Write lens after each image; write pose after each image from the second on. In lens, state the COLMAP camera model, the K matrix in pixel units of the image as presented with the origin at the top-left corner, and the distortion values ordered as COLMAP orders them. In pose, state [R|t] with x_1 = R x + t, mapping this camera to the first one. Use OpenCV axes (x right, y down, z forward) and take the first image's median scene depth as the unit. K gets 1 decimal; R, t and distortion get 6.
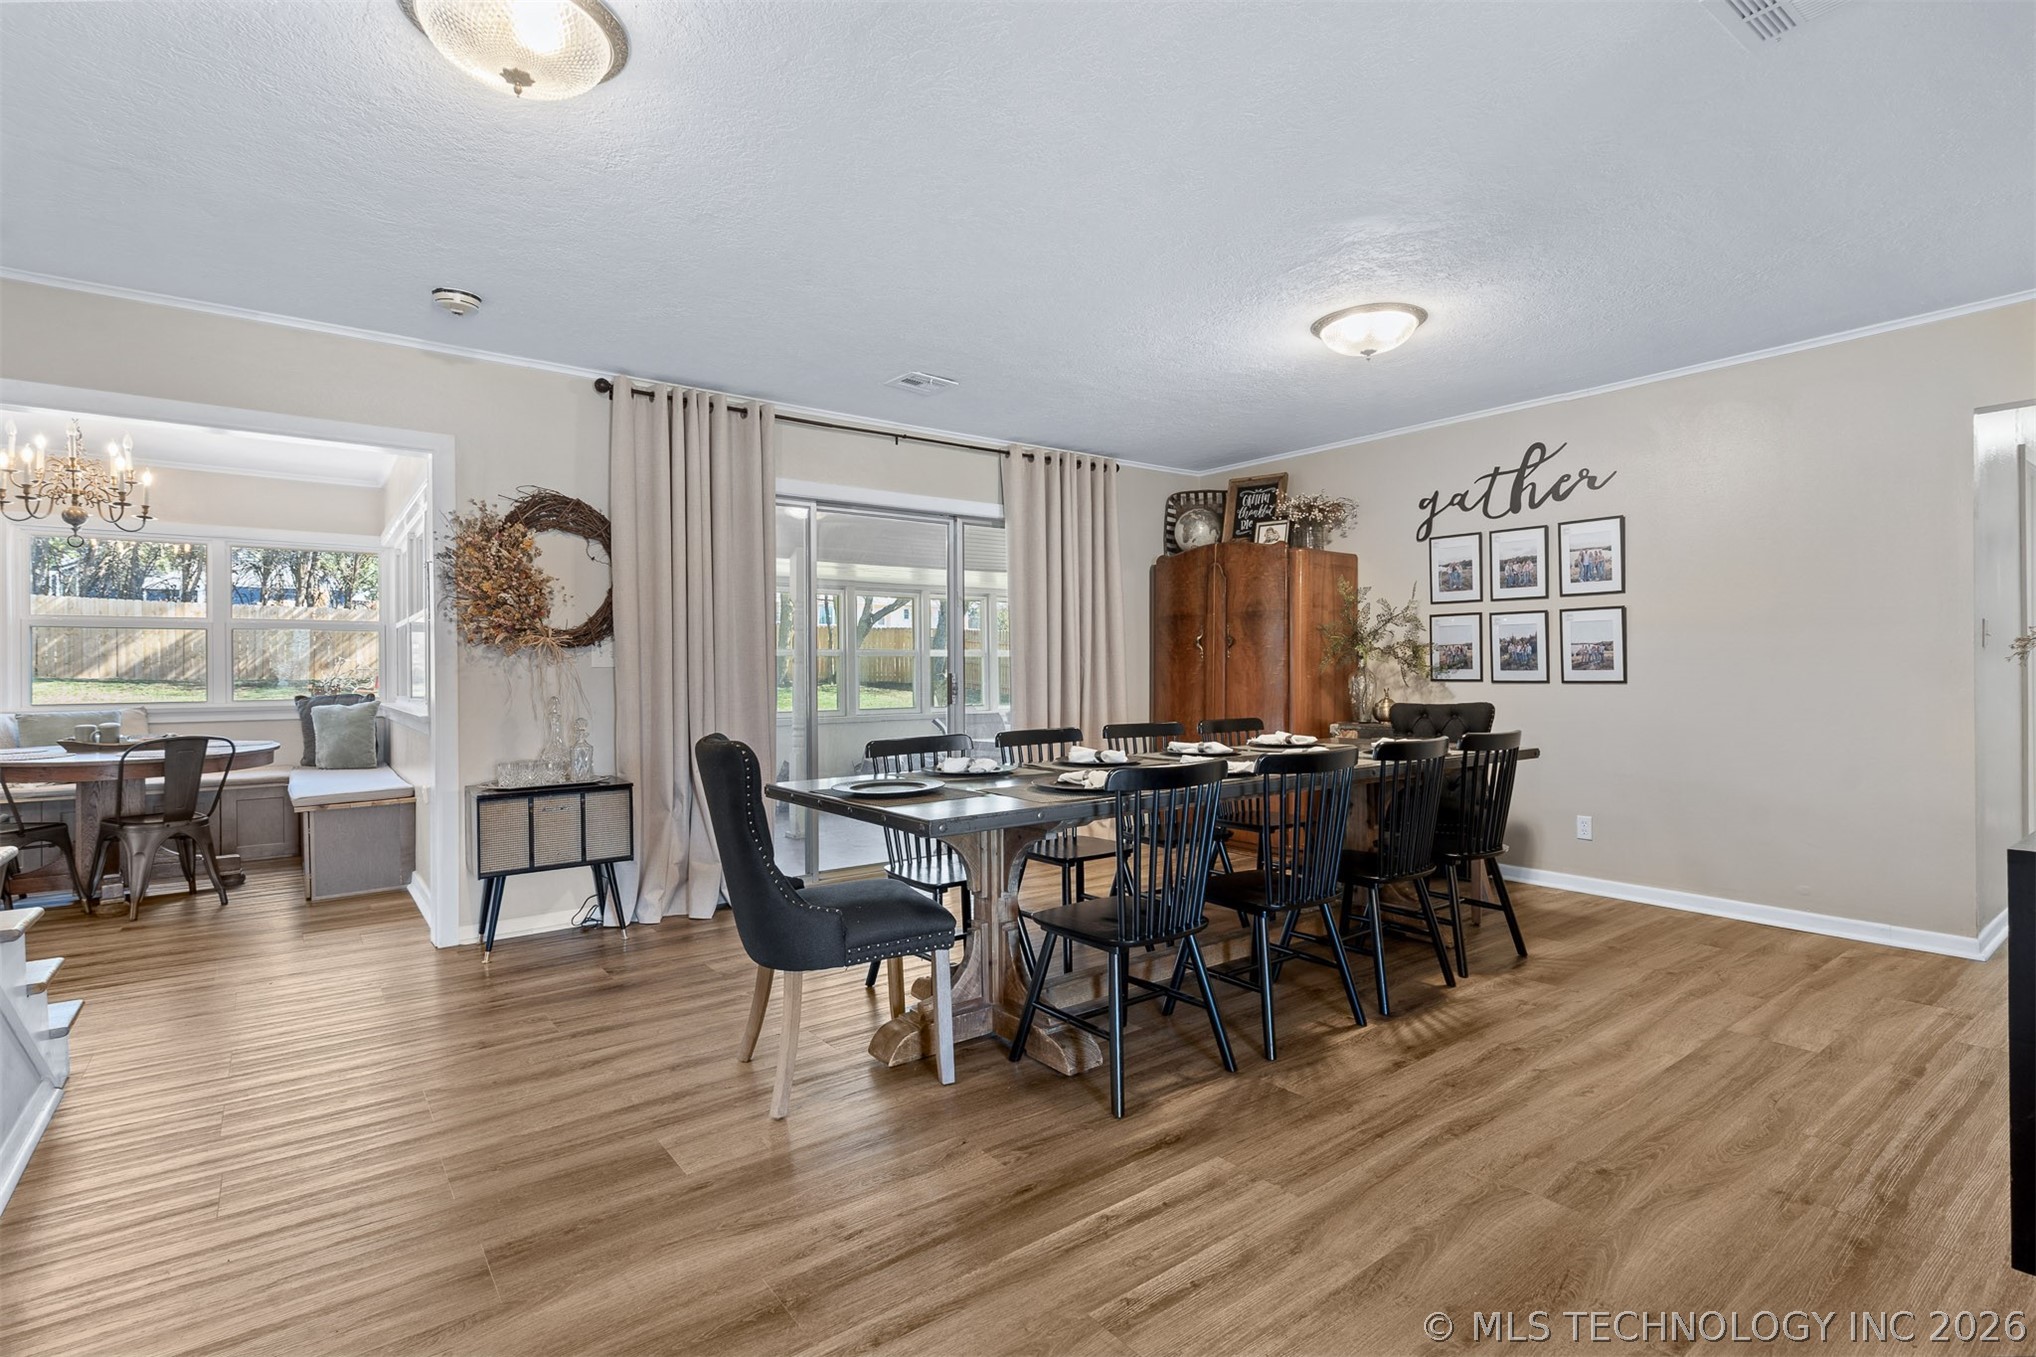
lens RADIAL K [[949.3, 0, 1015.4], [0, 949.3, 676.3], [0, 0, 1]] dist [0.000632, -0.001207]
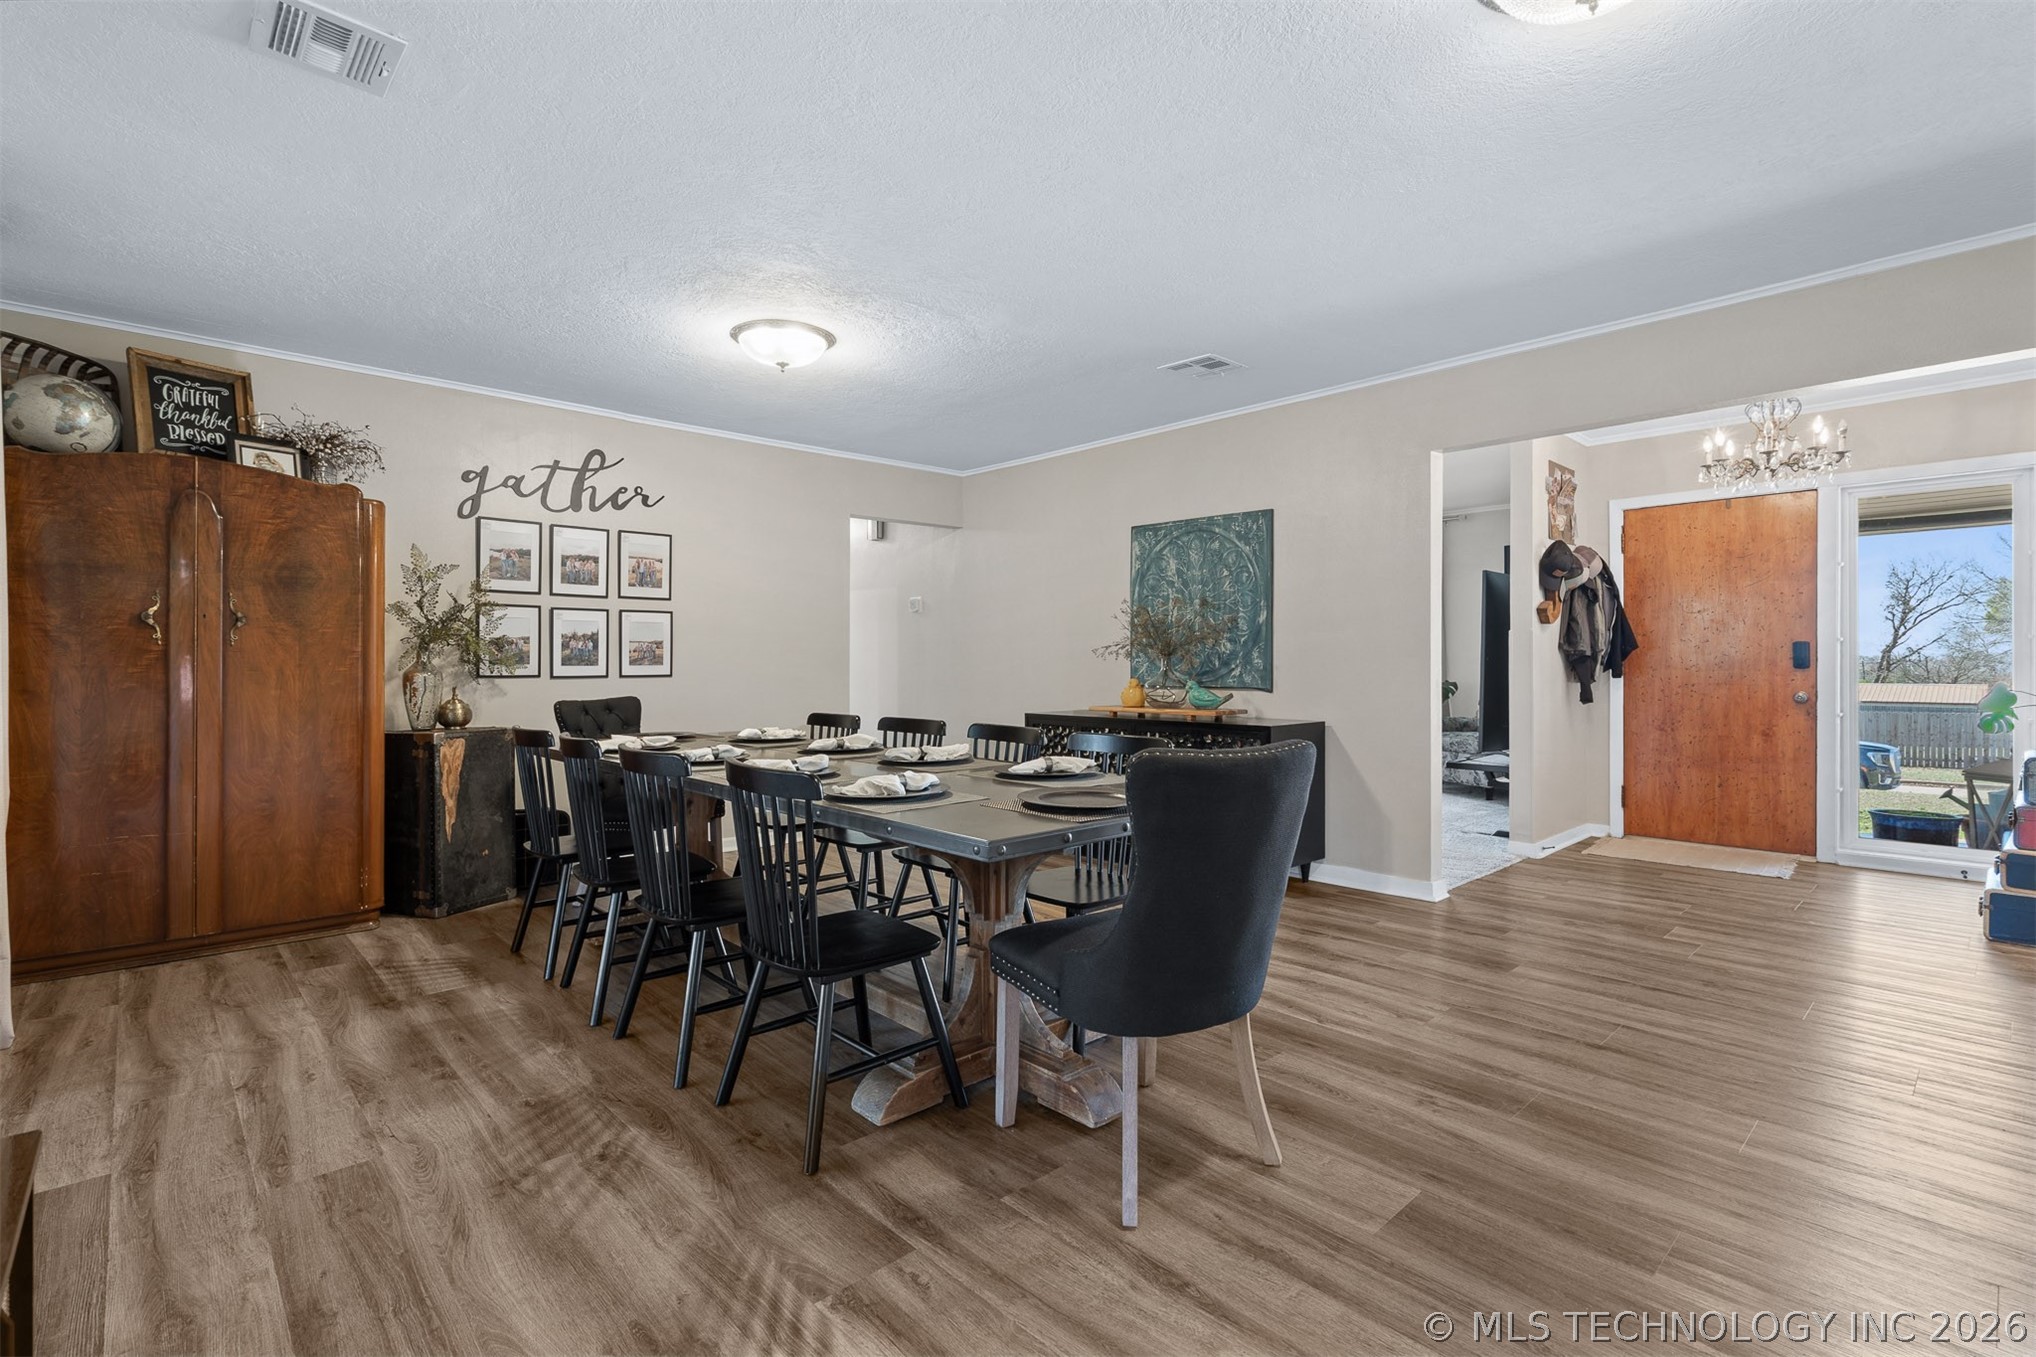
lens RADIAL K [[949.3, 0, 1004.3], [0, 949.3, 671.0], [0, 0, 1]] dist [0.000632, -0.001207]
pose [[-0.092697, -0.002523, 0.995691, -0.529469], [0.009541, 0.999949, 0.003422, 0.000504], [-0.995649, 0.009817, -0.092668, 0.635362]]
